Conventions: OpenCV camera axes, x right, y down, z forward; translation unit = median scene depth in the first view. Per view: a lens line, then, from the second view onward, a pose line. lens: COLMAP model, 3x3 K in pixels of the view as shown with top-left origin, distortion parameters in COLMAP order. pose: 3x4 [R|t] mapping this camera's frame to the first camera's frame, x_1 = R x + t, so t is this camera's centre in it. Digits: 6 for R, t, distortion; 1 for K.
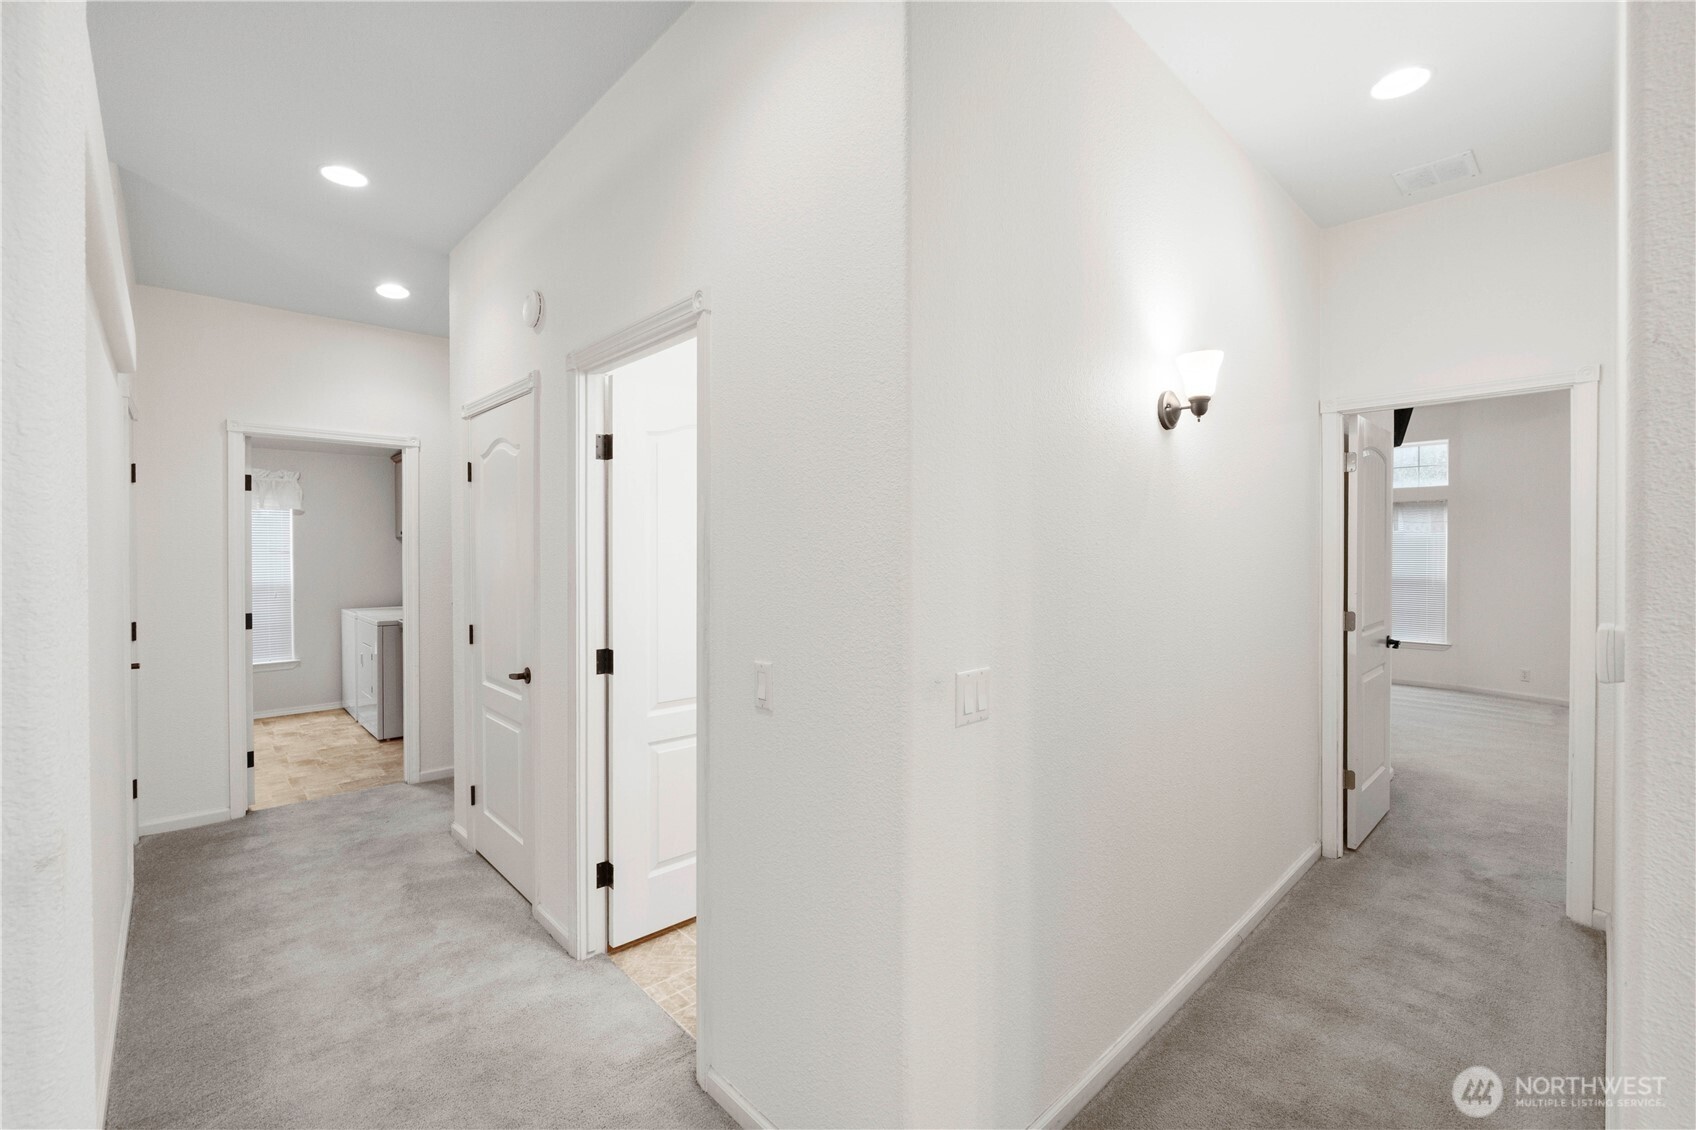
lens RADIAL K [[718.8, 0, 848.0], [0, 718.8, 565.0], [0, 0, 1]] dist [-0.003329, -0.000914]
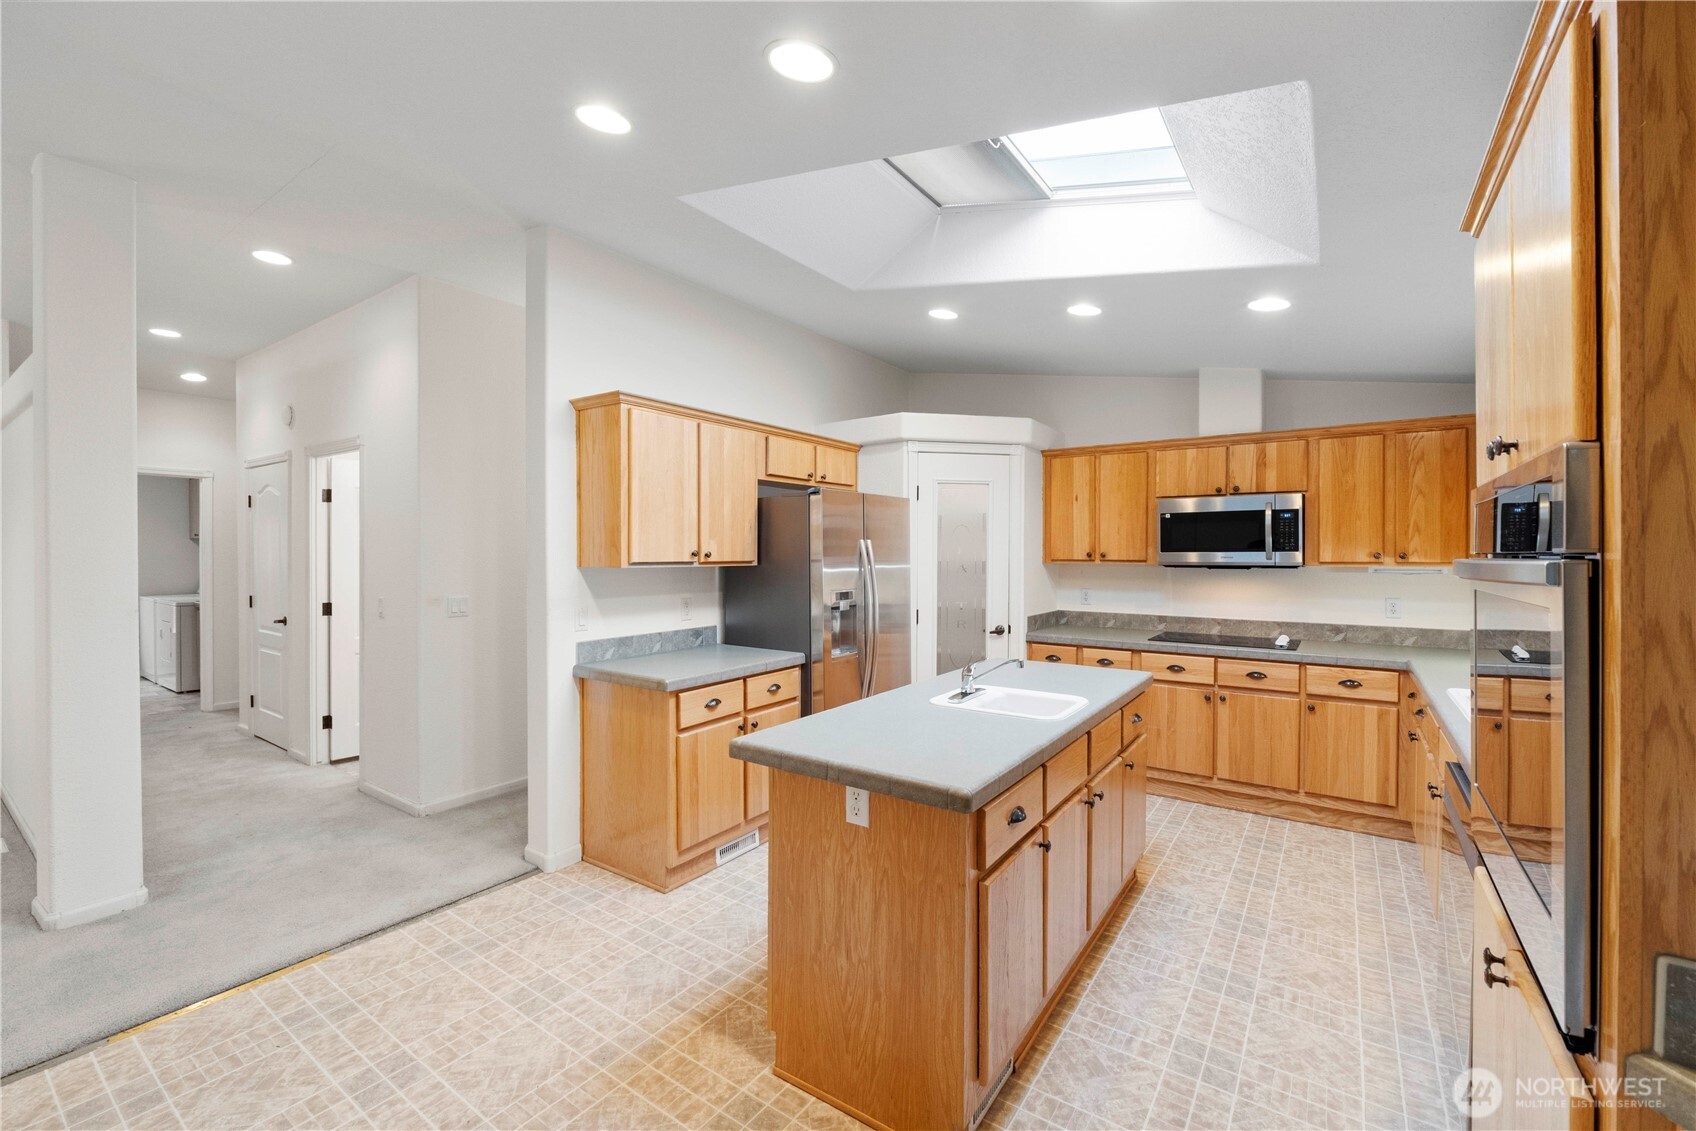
lens RADIAL K [[707.0, 0, 839.4], [0, 707.0, 557.8], [0, 0, 1]] dist [-0.008036, 0.000115]
pose [[0.981543, -0.003865, 0.191202, 0.577853], [0.004715, 0.999981, -0.003990, 0.012013], [-0.191183, 0.004817, 0.981543, -0.986218]]
